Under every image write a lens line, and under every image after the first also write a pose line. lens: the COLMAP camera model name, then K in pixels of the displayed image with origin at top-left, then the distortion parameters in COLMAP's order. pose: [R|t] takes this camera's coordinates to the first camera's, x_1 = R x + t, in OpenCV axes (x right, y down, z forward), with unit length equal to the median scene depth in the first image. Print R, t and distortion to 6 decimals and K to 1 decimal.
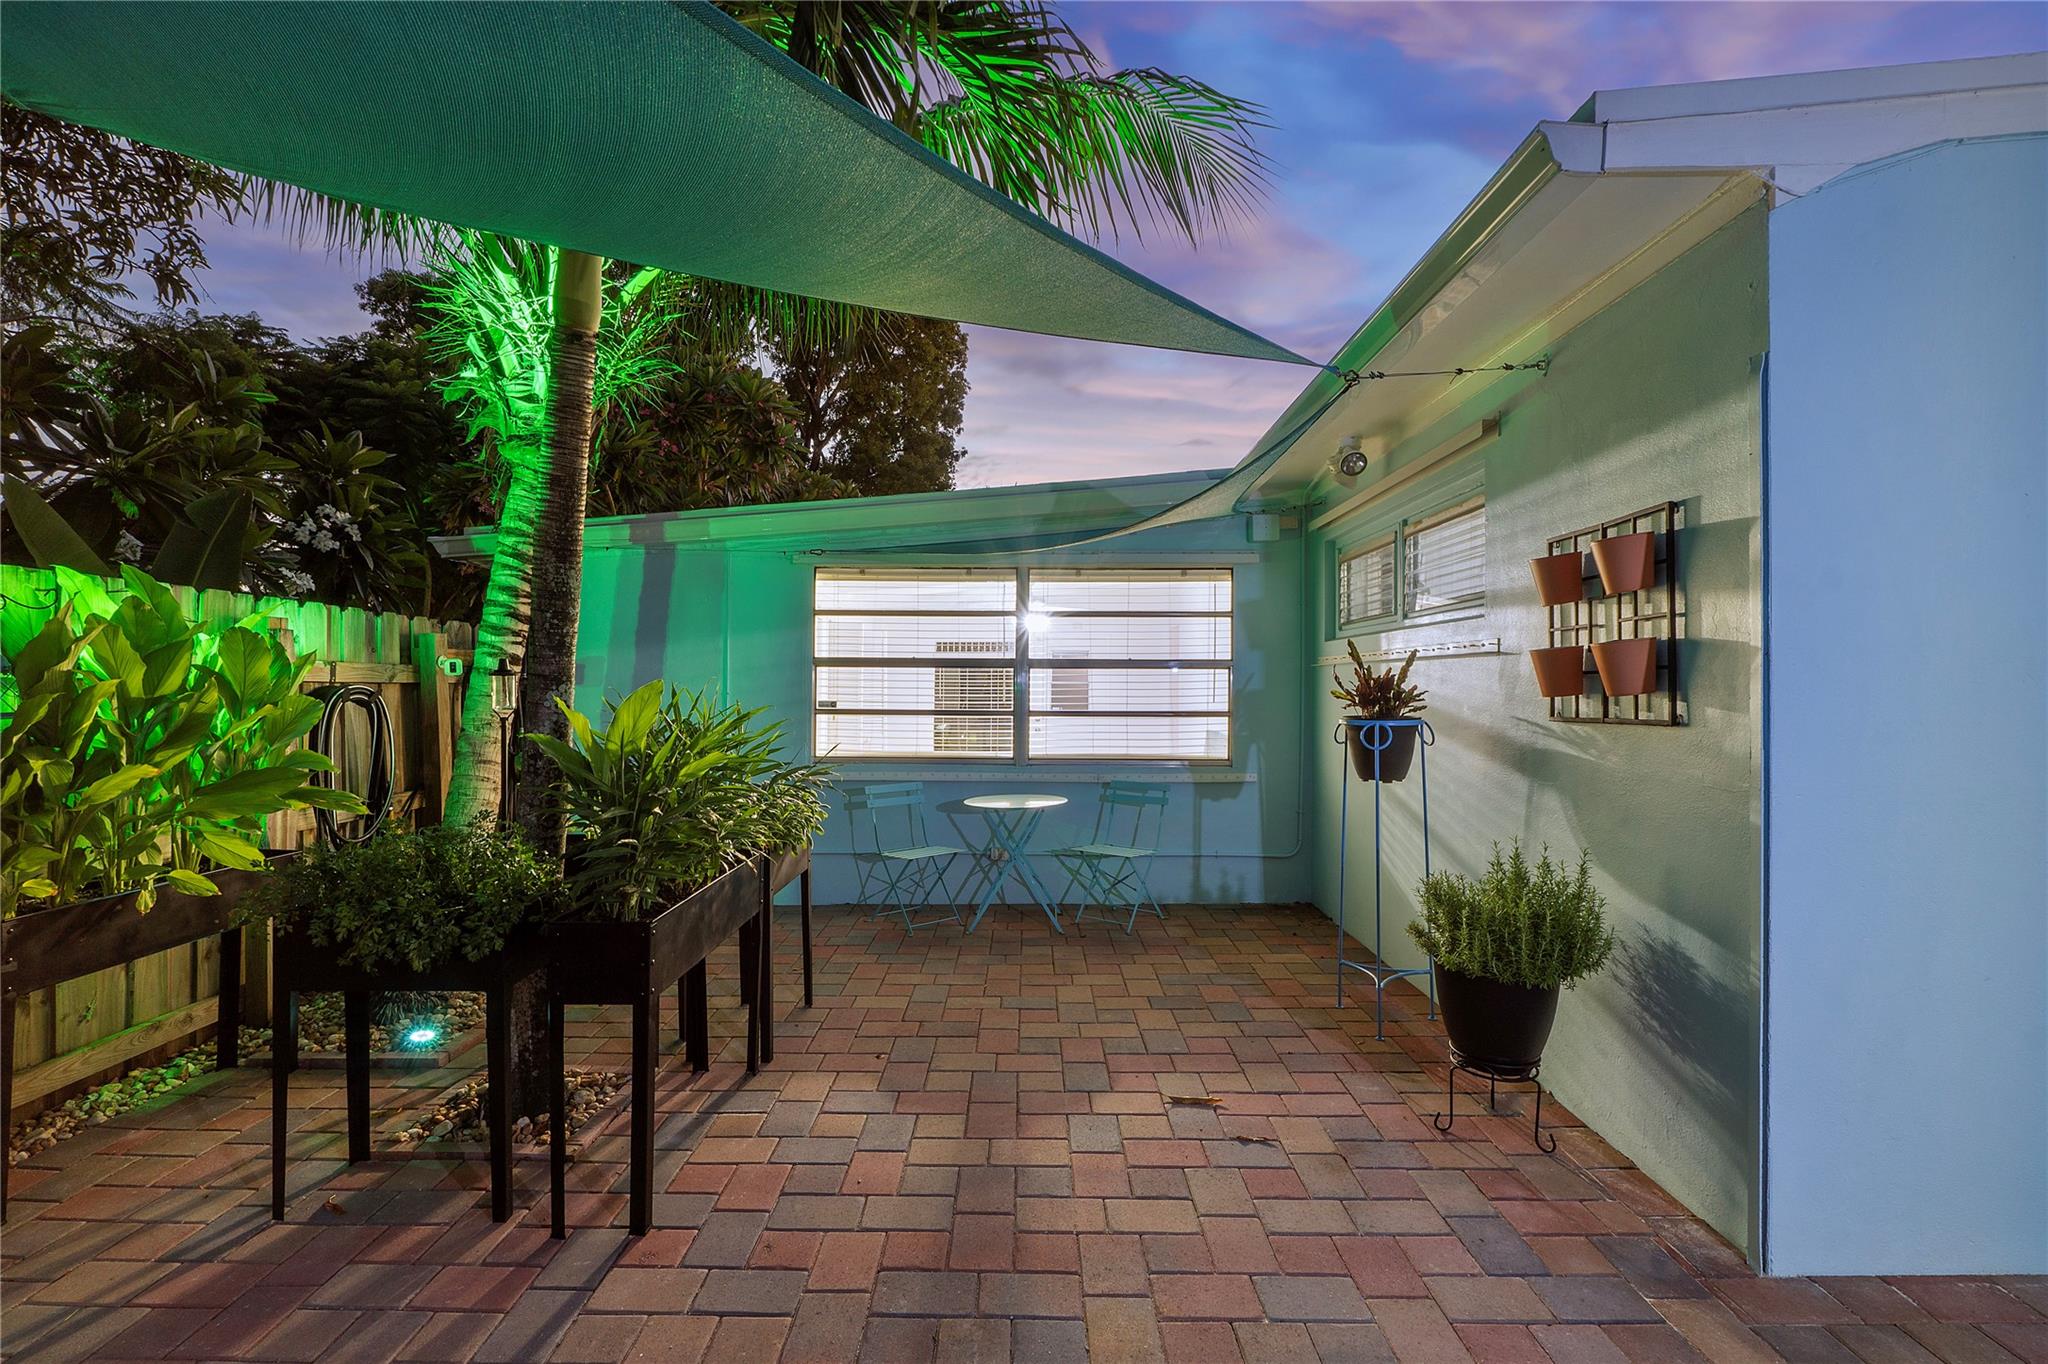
lens RADIAL K [[951.4, 0, 1019.4], [0, 951.4, 686.7], [0, 0, 1]] dist [-0.000510, -0.000219]
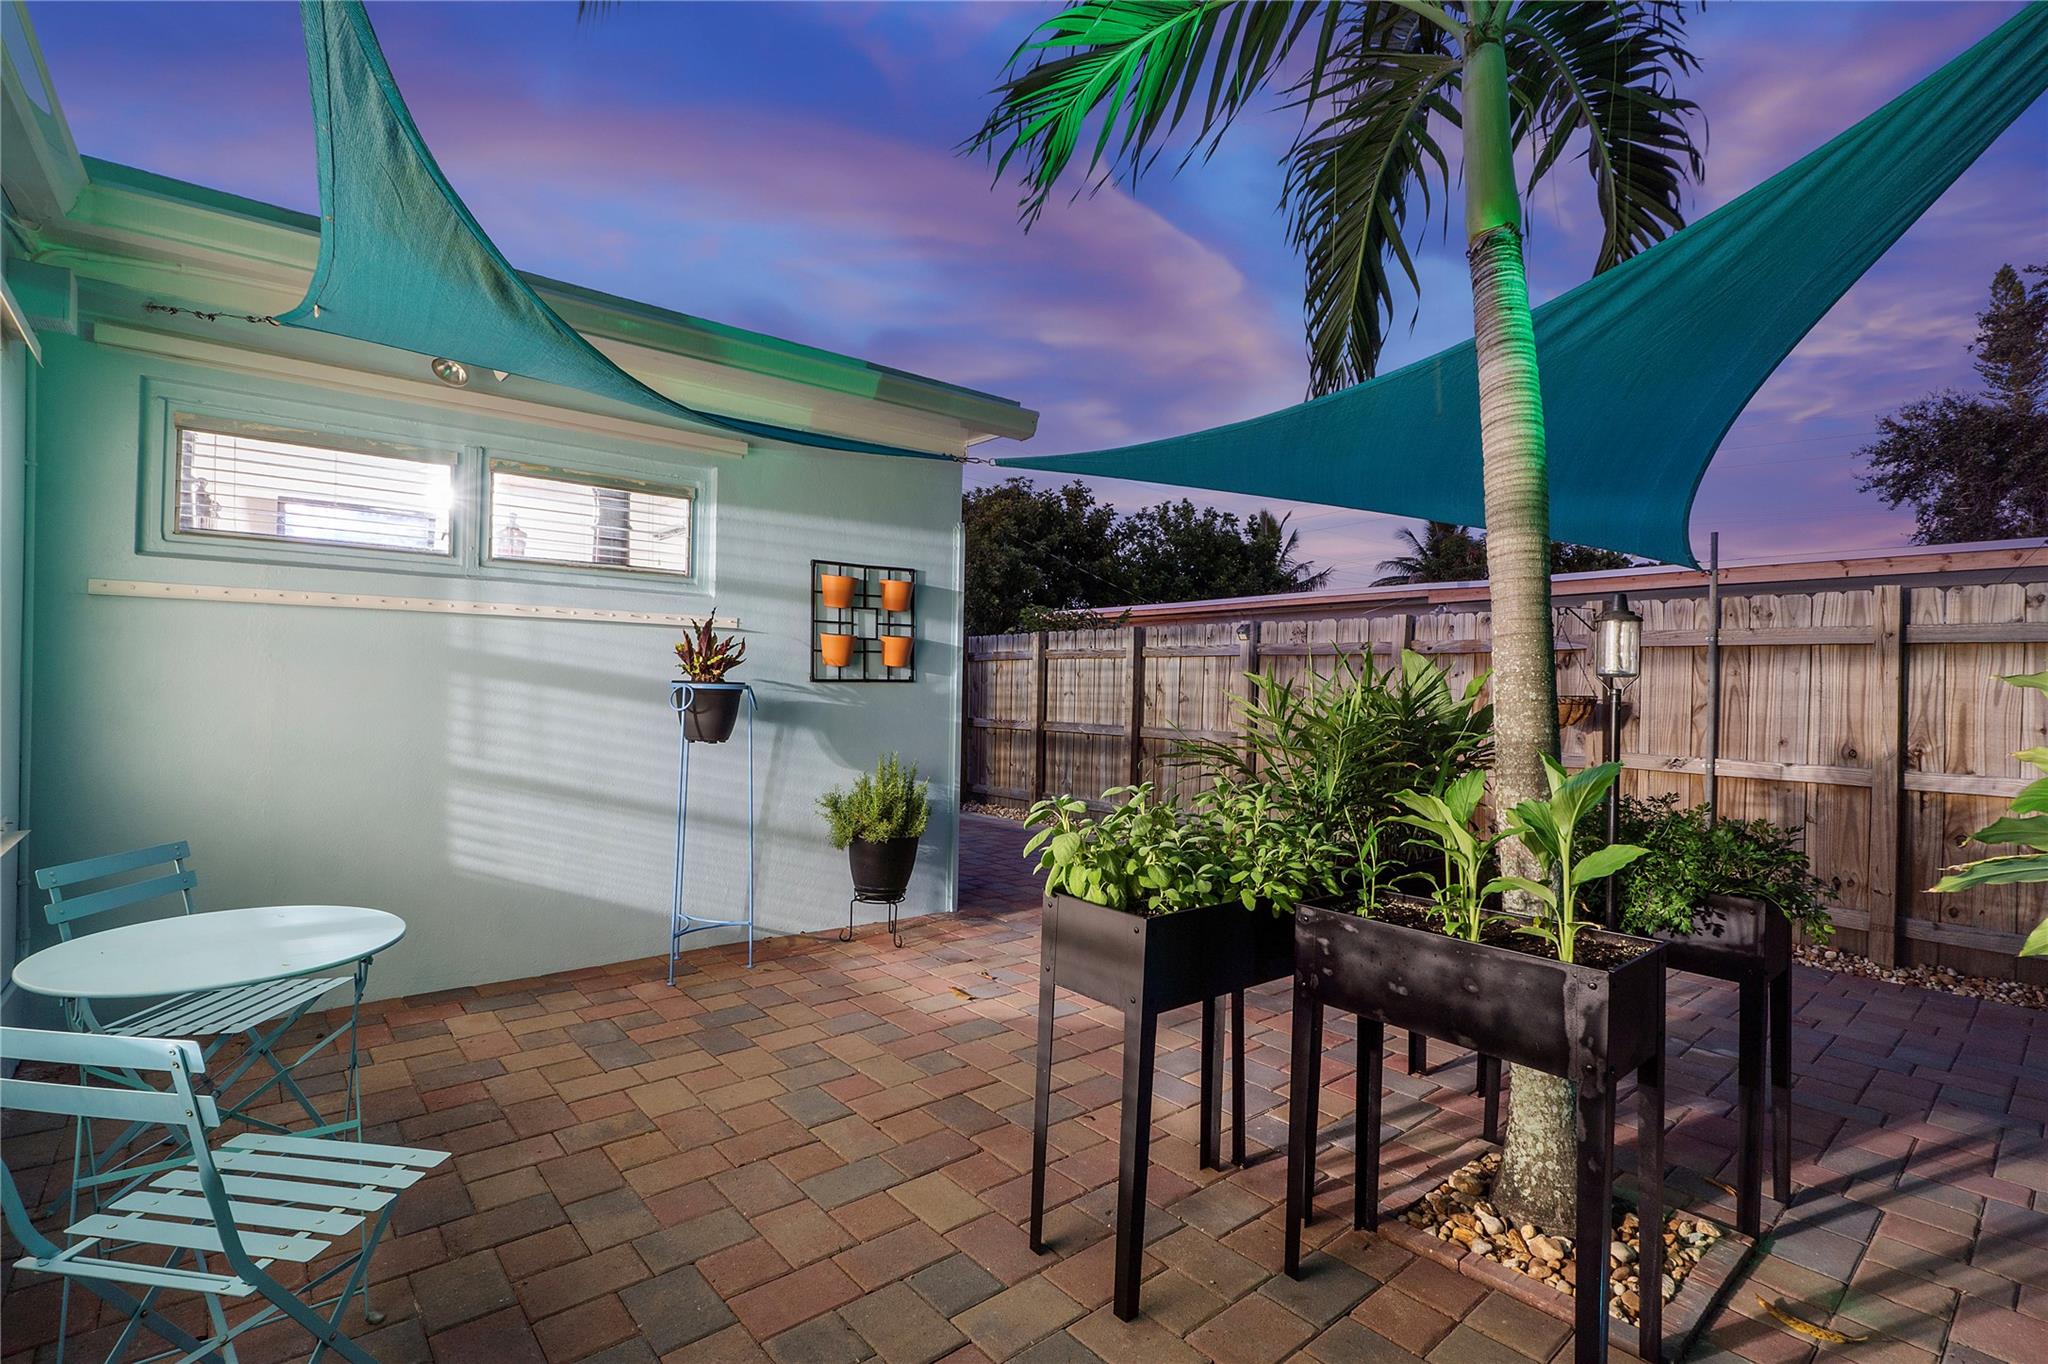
lens RADIAL K [[951.4, 0, 1019.4], [0, 951.4, 678.7], [0, 0, 1]] dist [-0.000510, -0.000219]
pose [[-0.658108, -0.012781, 0.752815, -0.761647], [-0.023149, 0.999727, -0.003265, 0.028121], [-0.752567, -0.019576, -0.658224, 1.701360]]
